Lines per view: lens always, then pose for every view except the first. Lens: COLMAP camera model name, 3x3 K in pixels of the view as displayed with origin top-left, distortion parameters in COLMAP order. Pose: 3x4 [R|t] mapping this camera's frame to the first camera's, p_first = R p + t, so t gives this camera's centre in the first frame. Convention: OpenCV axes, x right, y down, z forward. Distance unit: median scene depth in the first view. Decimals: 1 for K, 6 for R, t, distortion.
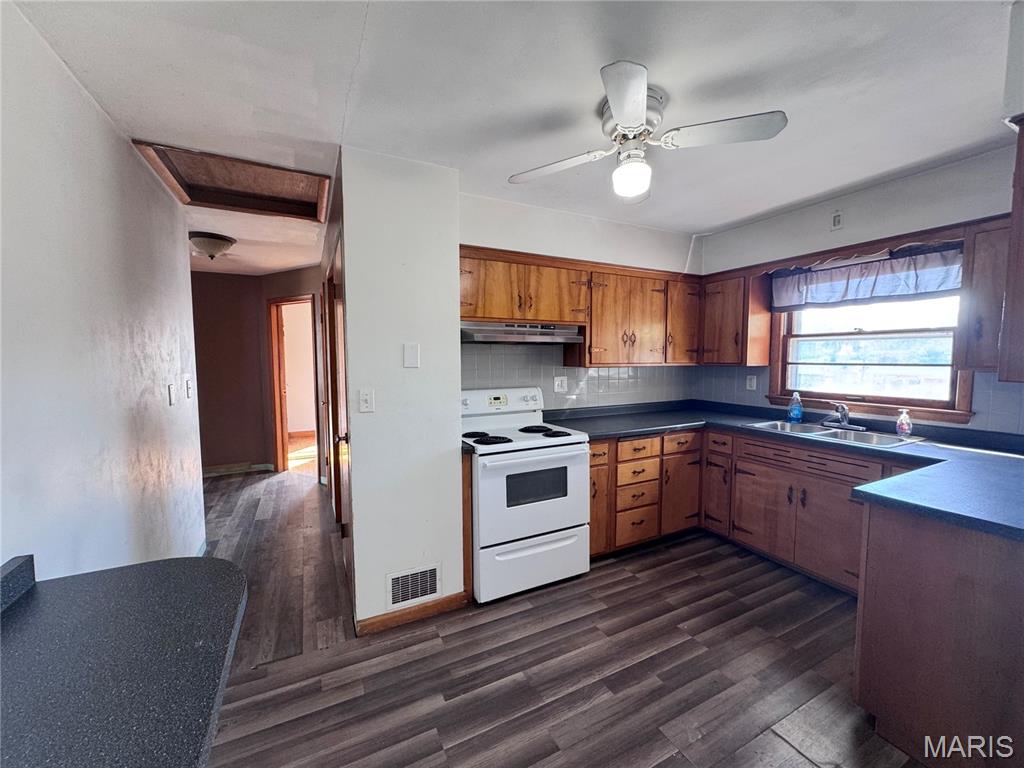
lens RADIAL K [[409.6, 0, 512.7], [0, 409.6, 385.9], [0, 0, 1]] dist [0.002667, 0.000537]
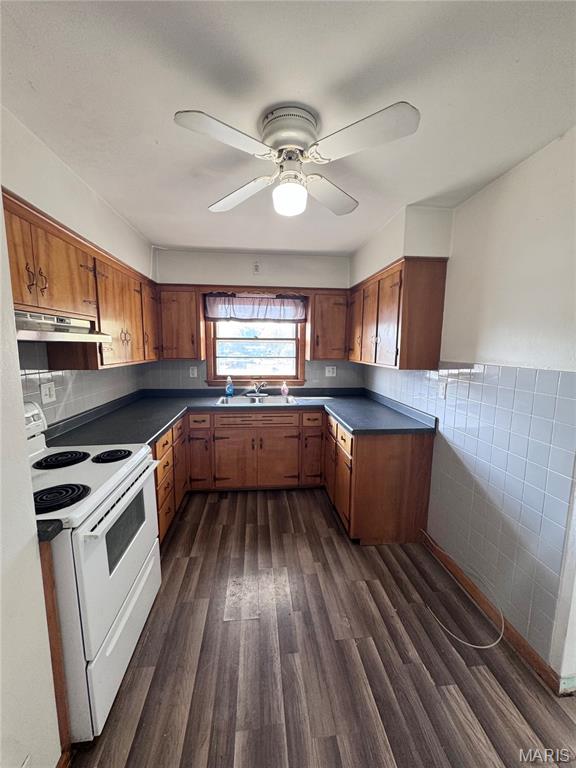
lens RADIAL K [[307.2, 0, 288.6], [0, 307.2, 383.6], [0, 0, 1]] dist [0.002667, 0.000537]
pose [[0.361401, -0.109557, 0.925952, -0.303531], [0.057911, 0.993793, 0.094981, -0.059238], [-0.930610, 0.019297, 0.365503, 0.424312]]
